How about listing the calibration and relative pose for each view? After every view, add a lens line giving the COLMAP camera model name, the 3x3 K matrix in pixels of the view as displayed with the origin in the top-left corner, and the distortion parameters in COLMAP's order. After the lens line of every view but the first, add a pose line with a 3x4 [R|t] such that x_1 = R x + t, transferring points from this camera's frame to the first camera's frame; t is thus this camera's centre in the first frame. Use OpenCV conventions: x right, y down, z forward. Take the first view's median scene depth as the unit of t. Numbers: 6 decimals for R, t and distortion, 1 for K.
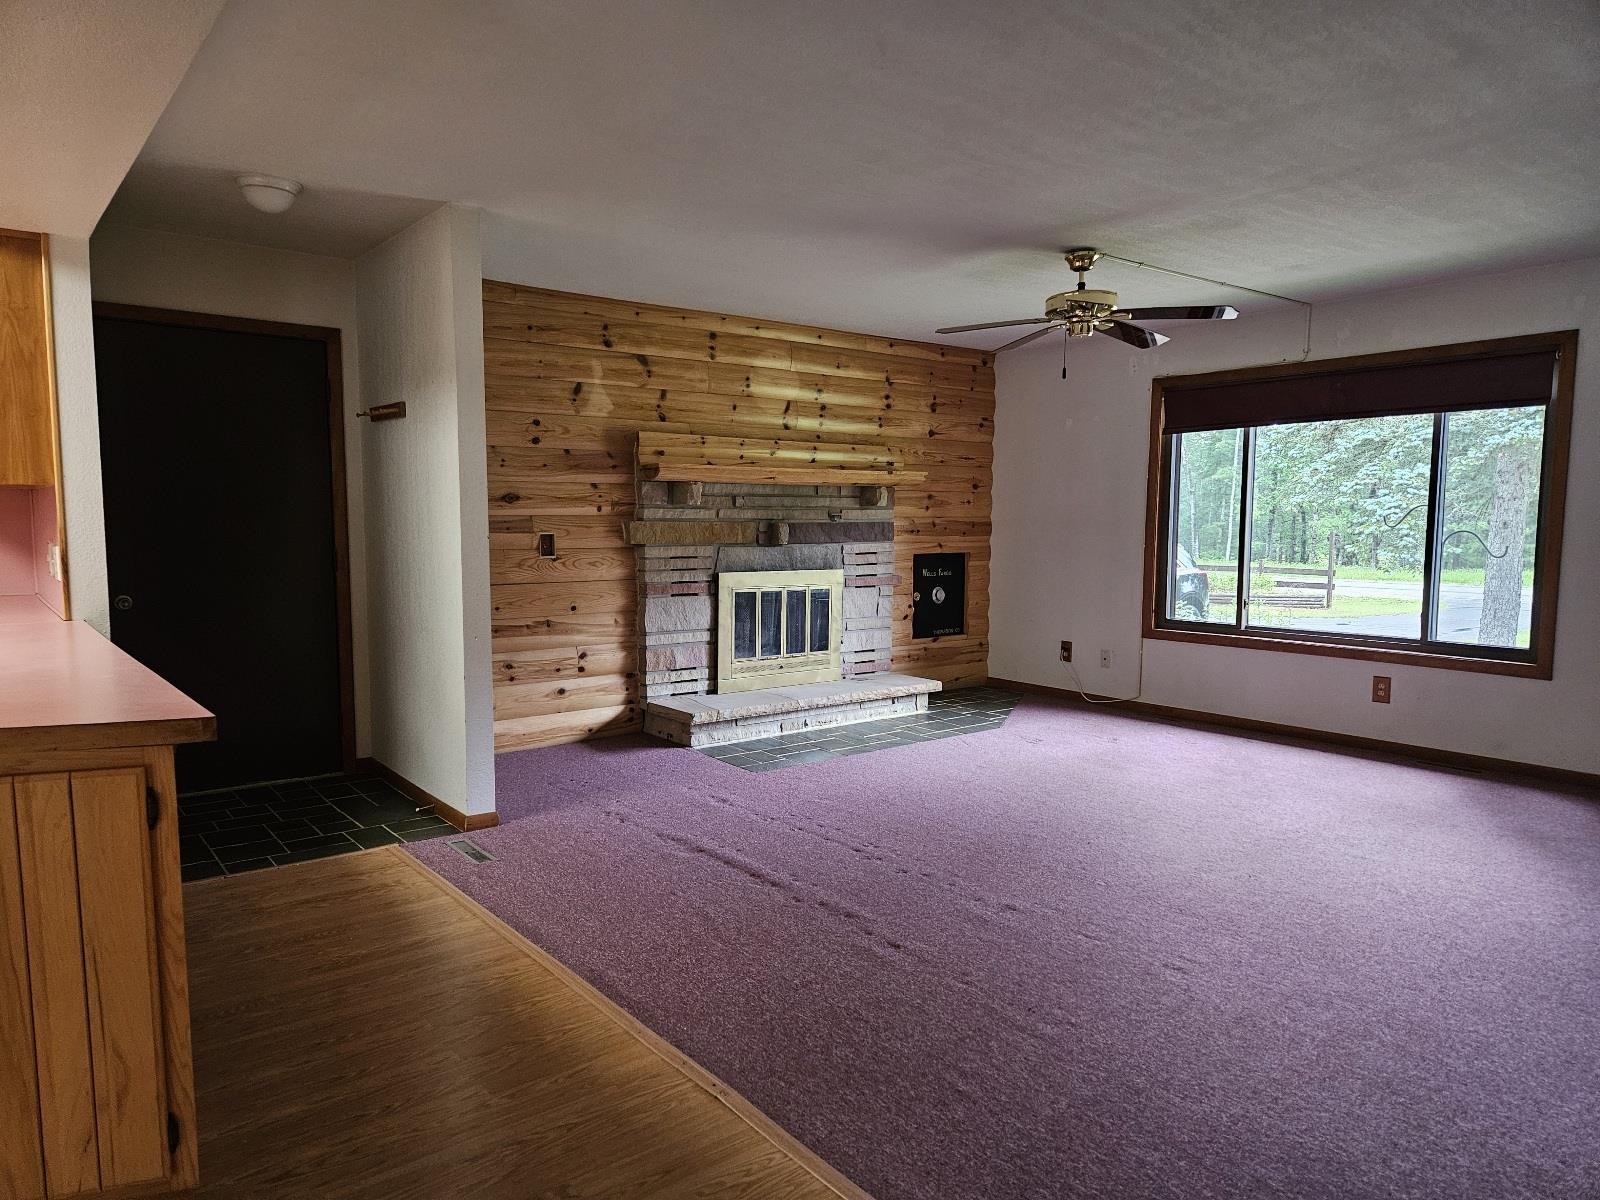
lens RADIAL K [[1044.0, 0, 800.4], [0, 1044.0, 629.2], [0, 0, 1]] dist [0.001701, 0.000373]
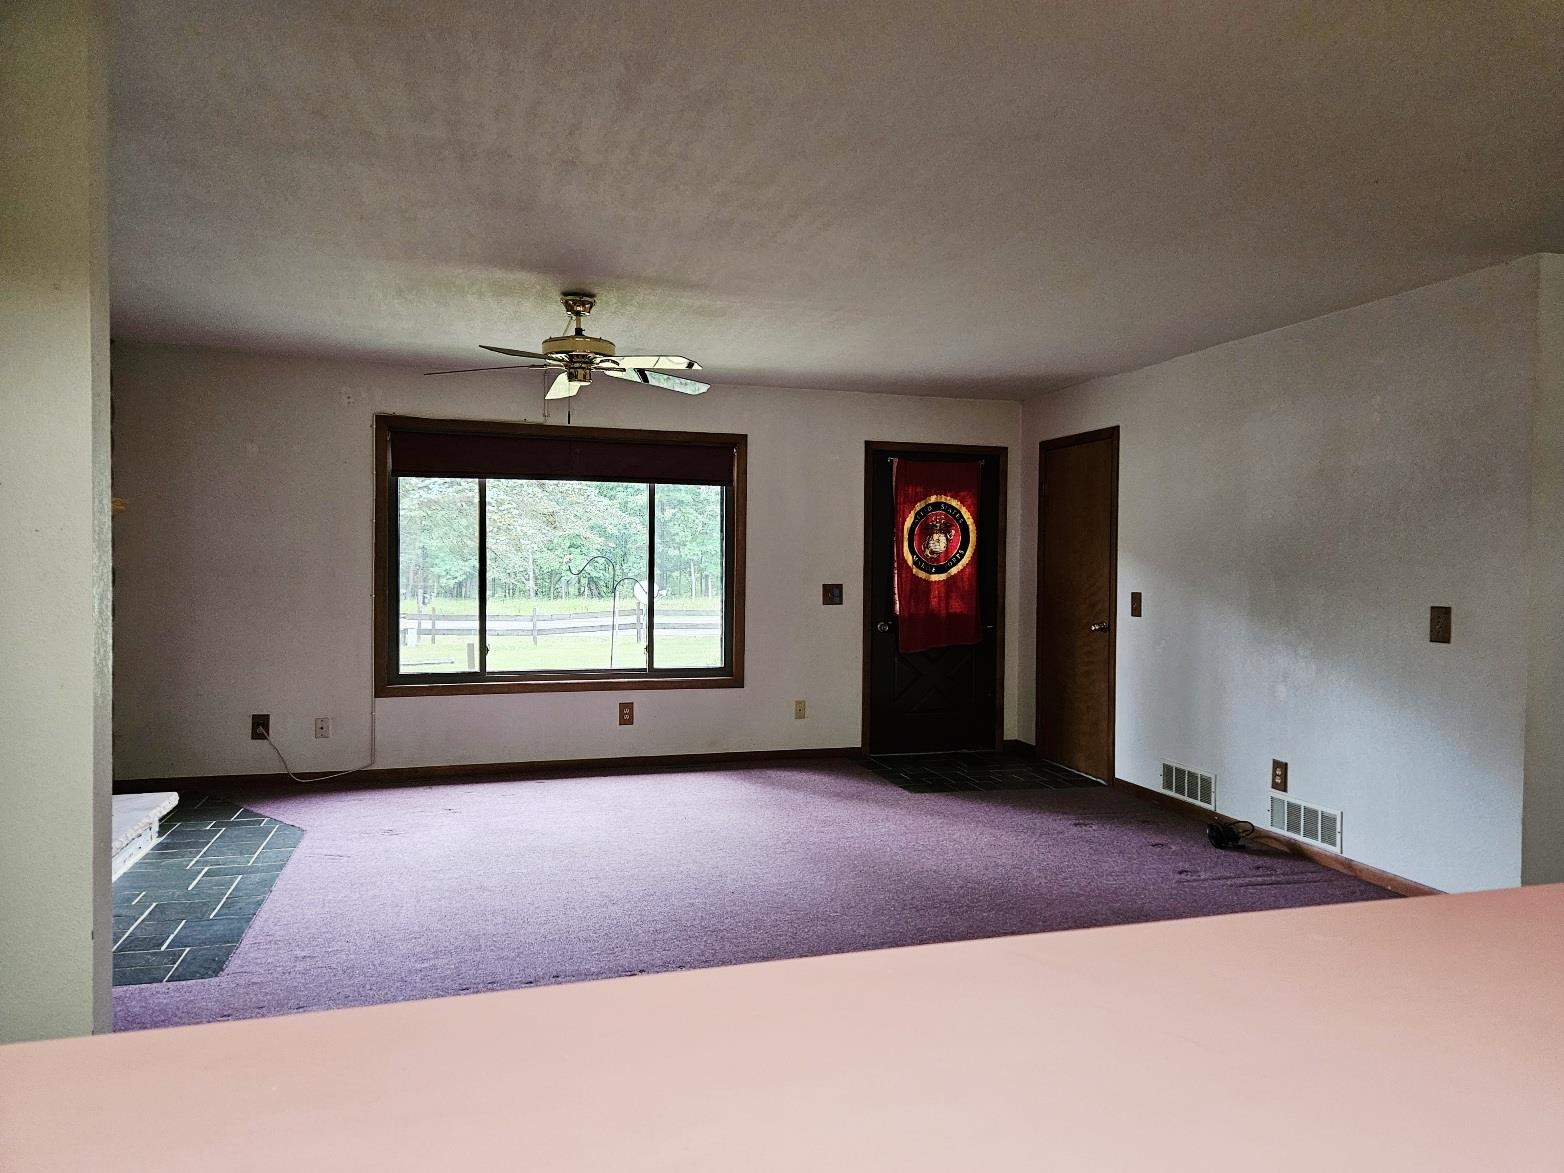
lens RADIAL K [[1038.0, 0, 782.0], [0, 1038.0, 586.5], [0, 0, 1]] dist [0.002991, 0.000688]
pose [[0.341575, -0.019489, 0.939652, -0.470587], [0.087573, 0.996095, -0.011174, -0.055478], [-0.935766, 0.086105, 0.341948, 0.426993]]
